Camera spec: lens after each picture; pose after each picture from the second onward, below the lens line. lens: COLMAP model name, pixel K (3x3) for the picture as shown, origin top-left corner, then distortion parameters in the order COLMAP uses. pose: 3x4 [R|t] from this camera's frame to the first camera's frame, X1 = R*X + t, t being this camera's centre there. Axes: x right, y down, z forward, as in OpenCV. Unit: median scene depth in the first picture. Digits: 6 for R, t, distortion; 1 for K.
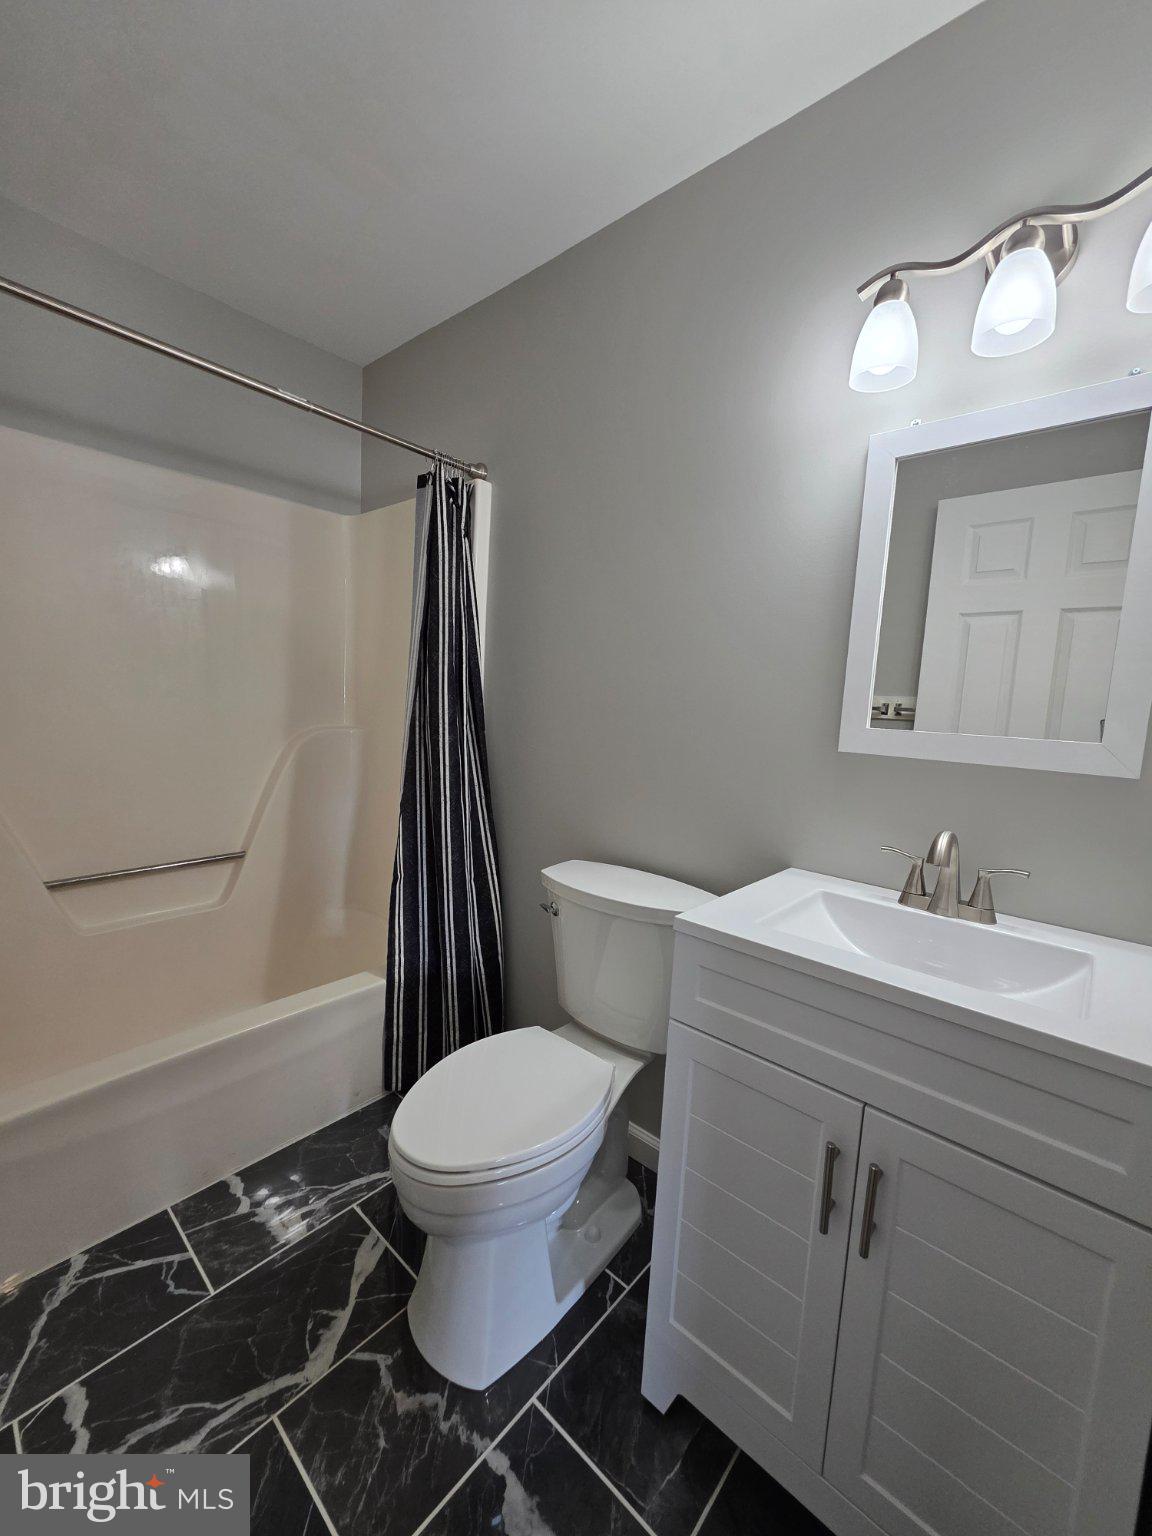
lens RADIAL K [[614.6, 0, 575.3], [0, 614.6, 766.7], [0, 0, 1]] dist [0.002103, -0.000198]
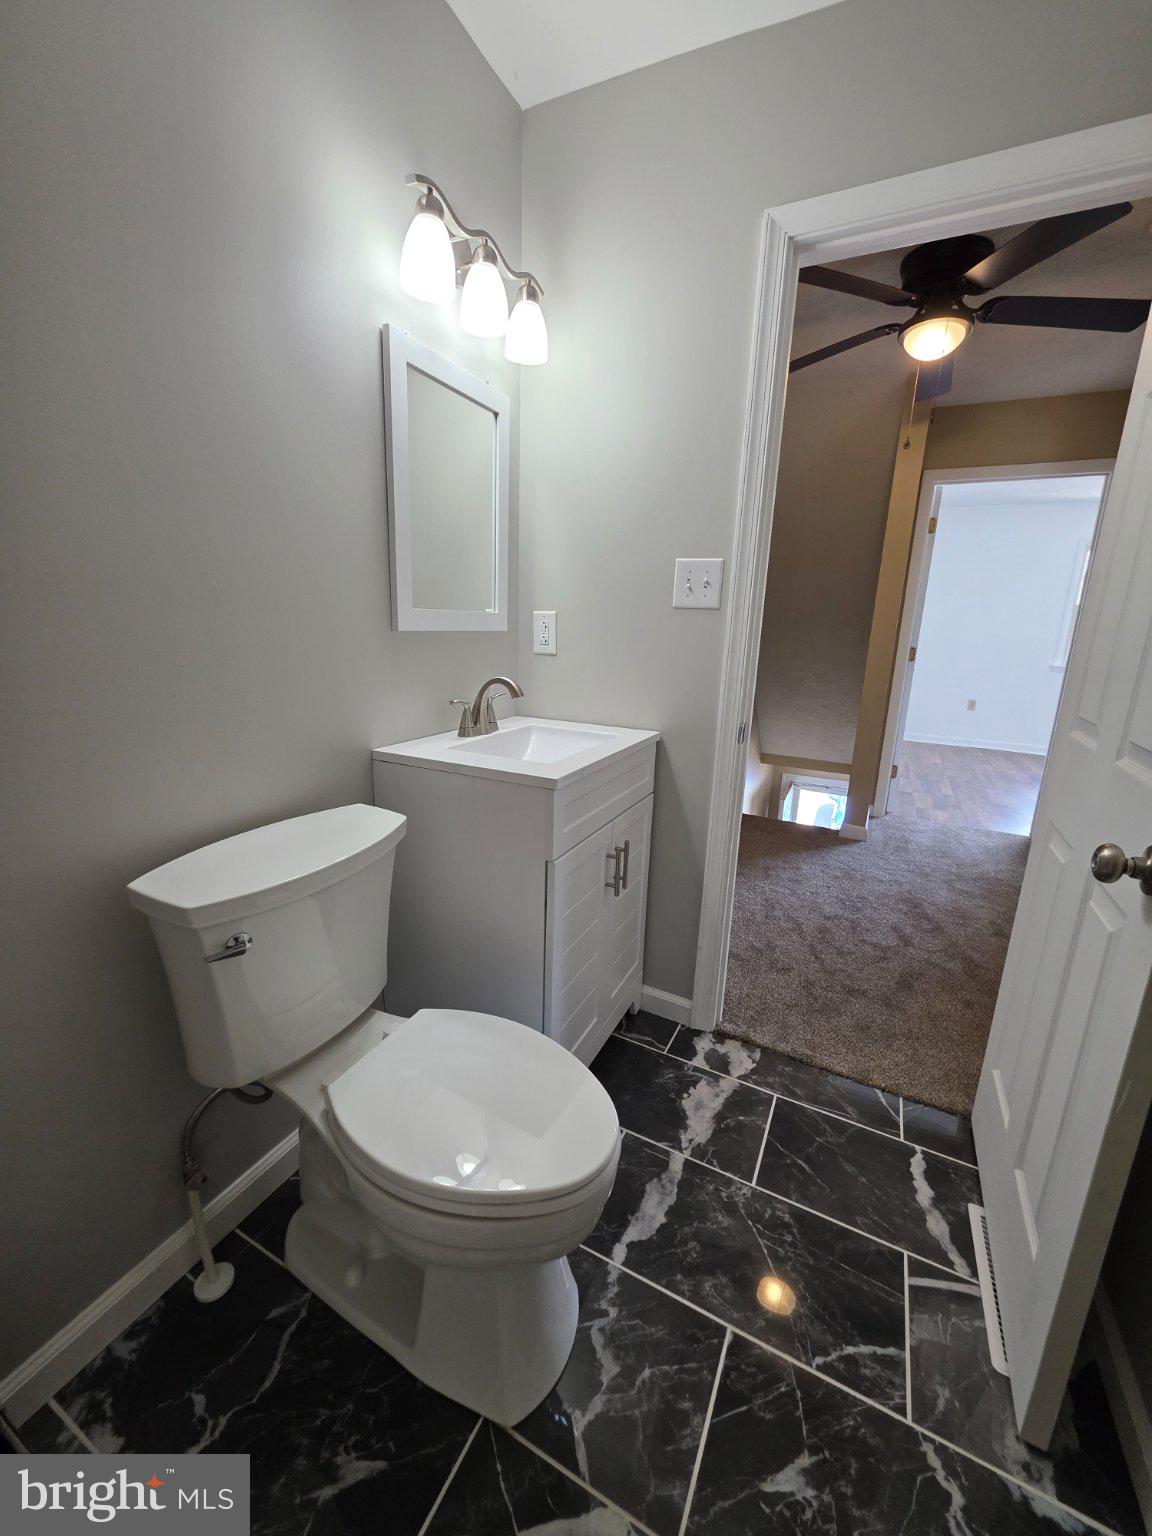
lens RADIAL K [[614.6, 0, 572.5], [0, 614.6, 766.2], [0, 0, 1]] dist [0.002103, -0.000198]
pose [[-0.248473, -0.293854, 0.922990, -0.878304], [0.074655, 0.944230, 0.320713, -0.149725], [-0.965758, 0.148594, -0.212678, 1.135347]]
